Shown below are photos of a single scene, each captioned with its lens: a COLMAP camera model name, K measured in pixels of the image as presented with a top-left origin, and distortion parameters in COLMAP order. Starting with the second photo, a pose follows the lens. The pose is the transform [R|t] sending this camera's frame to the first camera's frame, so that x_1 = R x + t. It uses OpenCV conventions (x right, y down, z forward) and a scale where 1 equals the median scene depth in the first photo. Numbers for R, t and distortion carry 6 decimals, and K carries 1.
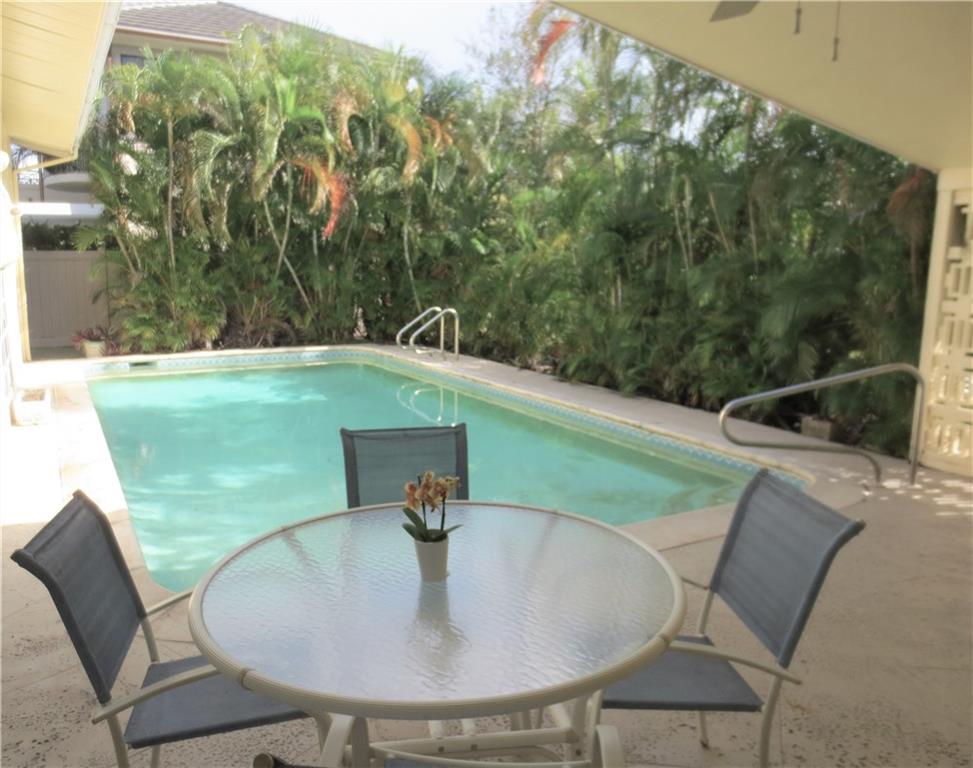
lens RADIAL K [[747.4, 0, 449.2], [0, 747.4, 369.1], [0, 0, 1]] dist [-0.004226, 0.002841]
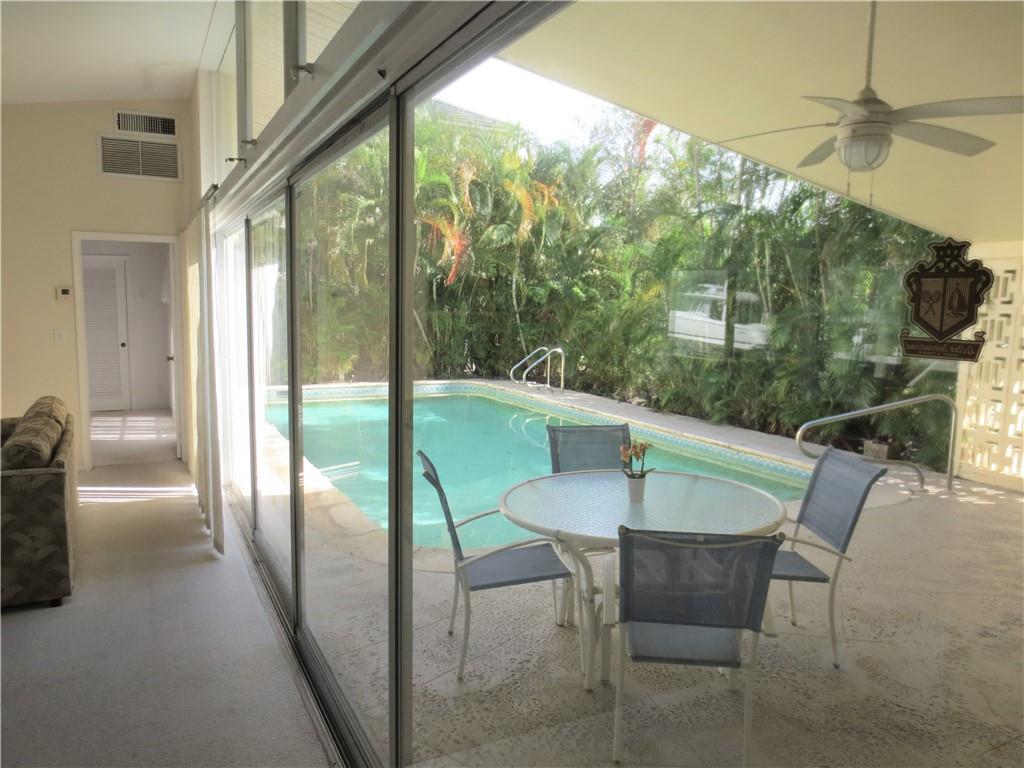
lens RADIAL K [[740.6, 0, 510.1], [0, 740.6, 382.8], [0, 0, 1]] dist [0.000619, -0.003771]
pose [[0.999837, 0.012711, -0.012844, -0.063931], [-0.013168, 0.999259, -0.036178, 0.015961], [0.012374, 0.036341, 0.999263, -0.155480]]
